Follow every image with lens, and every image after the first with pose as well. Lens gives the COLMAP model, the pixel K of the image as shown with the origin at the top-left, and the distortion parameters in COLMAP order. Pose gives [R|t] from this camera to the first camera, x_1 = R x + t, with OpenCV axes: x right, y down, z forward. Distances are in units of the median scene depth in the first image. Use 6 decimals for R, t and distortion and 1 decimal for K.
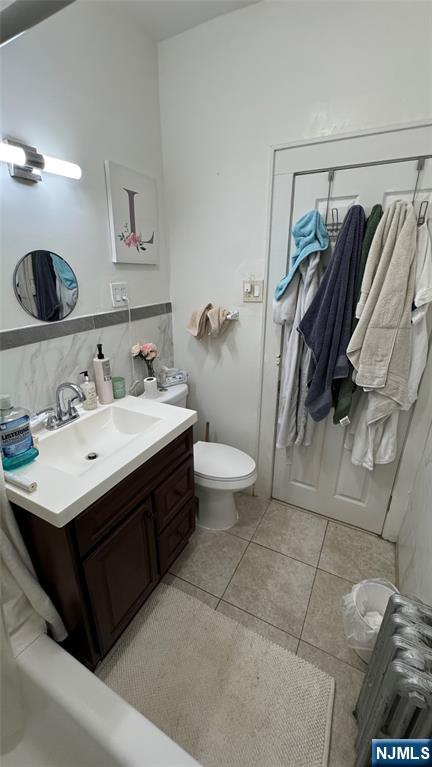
lens RADIAL K [[307.9, 0, 216.9], [0, 307.9, 383.6], [0, 0, 1]] dist [-0.001370, 0.000048]
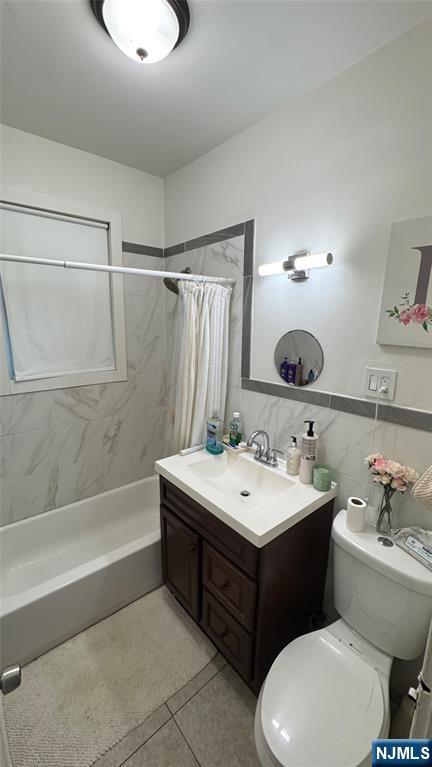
lens RADIAL K [[307.9, 0, 216.9], [0, 307.9, 383.6], [0, 0, 1]] dist [-0.001370, 0.000048]
pose [[-0.369237, 0.186442, -0.910441, 0.573006], [-0.340117, 0.884593, 0.319086, -0.432926], [0.864861, 0.427475, -0.263212, 0.937484]]
